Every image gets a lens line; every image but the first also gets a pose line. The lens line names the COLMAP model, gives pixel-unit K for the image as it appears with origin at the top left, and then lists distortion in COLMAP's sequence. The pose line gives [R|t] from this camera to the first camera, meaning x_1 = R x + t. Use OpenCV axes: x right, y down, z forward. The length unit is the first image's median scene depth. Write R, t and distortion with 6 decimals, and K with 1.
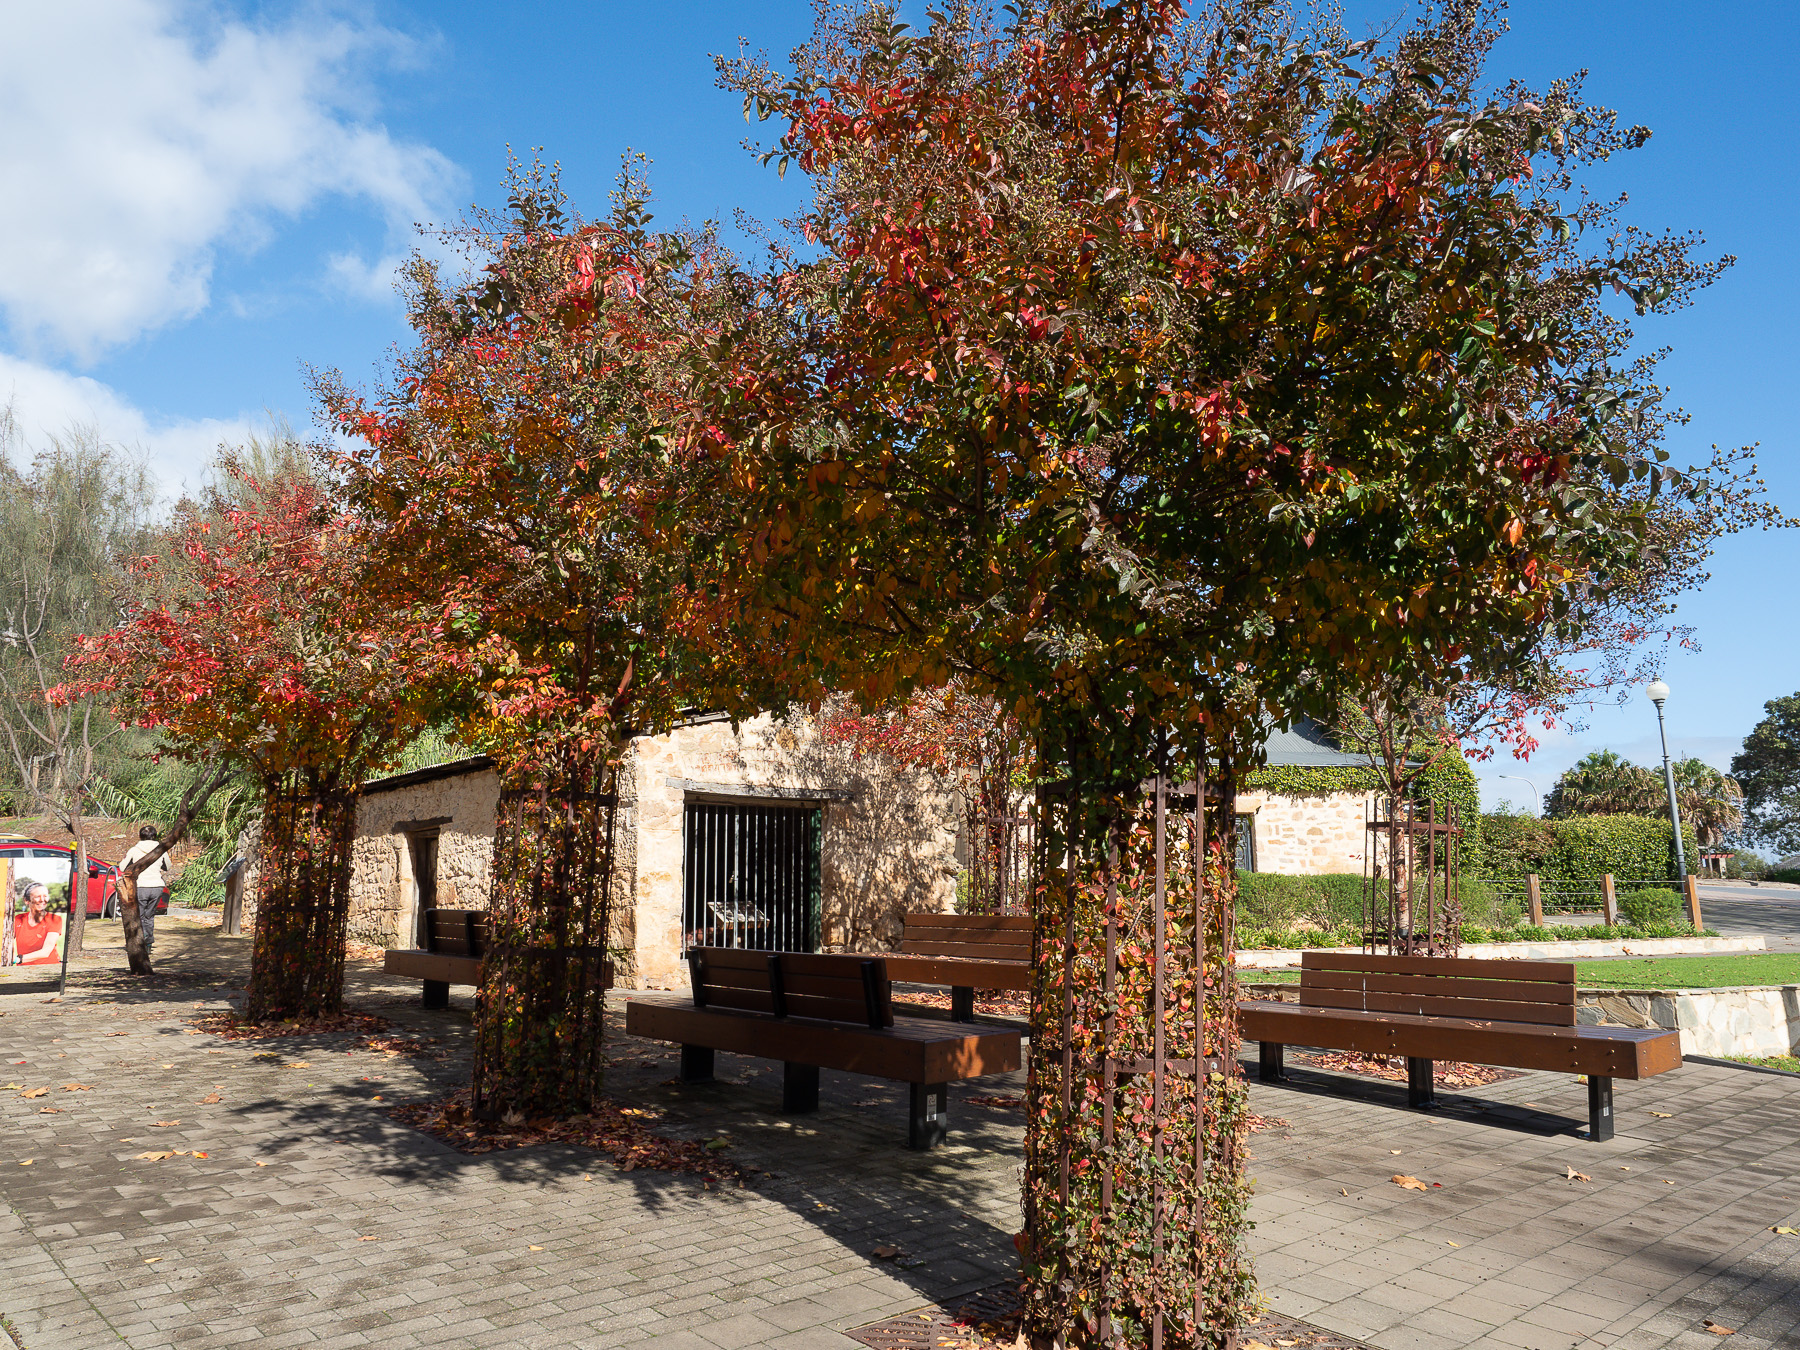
lens RADIAL K [[1250.6, 0, 899.2], [0, 1250.6, 667.4], [0, 0, 1]] dist [-0.002390, 0.004321]
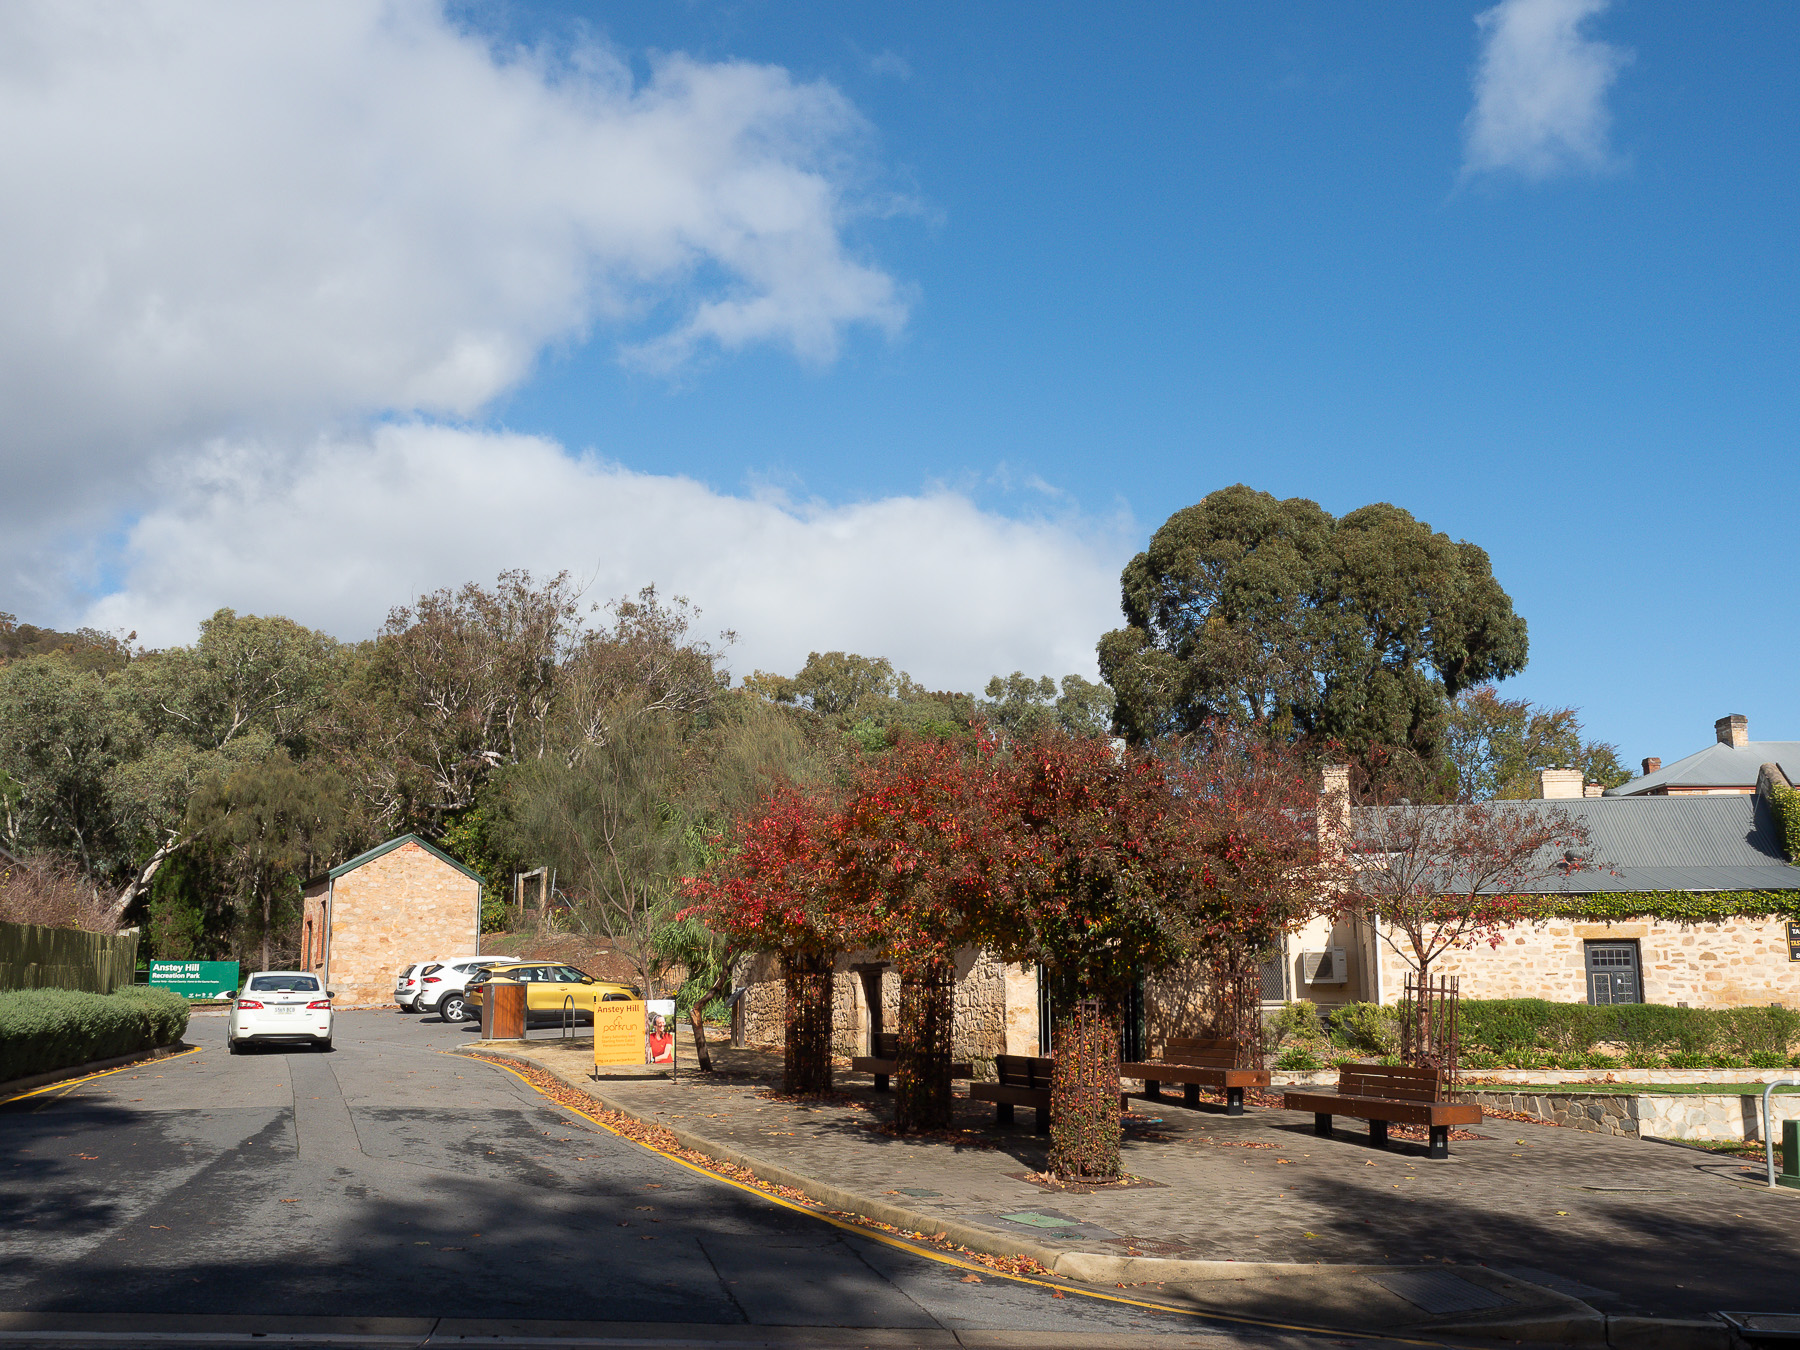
lens RADIAL K [[1789.8, 0, 897.1], [0, 1789.8, 676.9], [0, 0, 1]] dist [0.020849, 0.000000]
pose [[0.939385, -0.059093, -0.337734, 0.444457], [0.059895, 0.998172, -0.008054, -0.236959], [0.337593, -0.012663, 0.941207, -1.128935]]
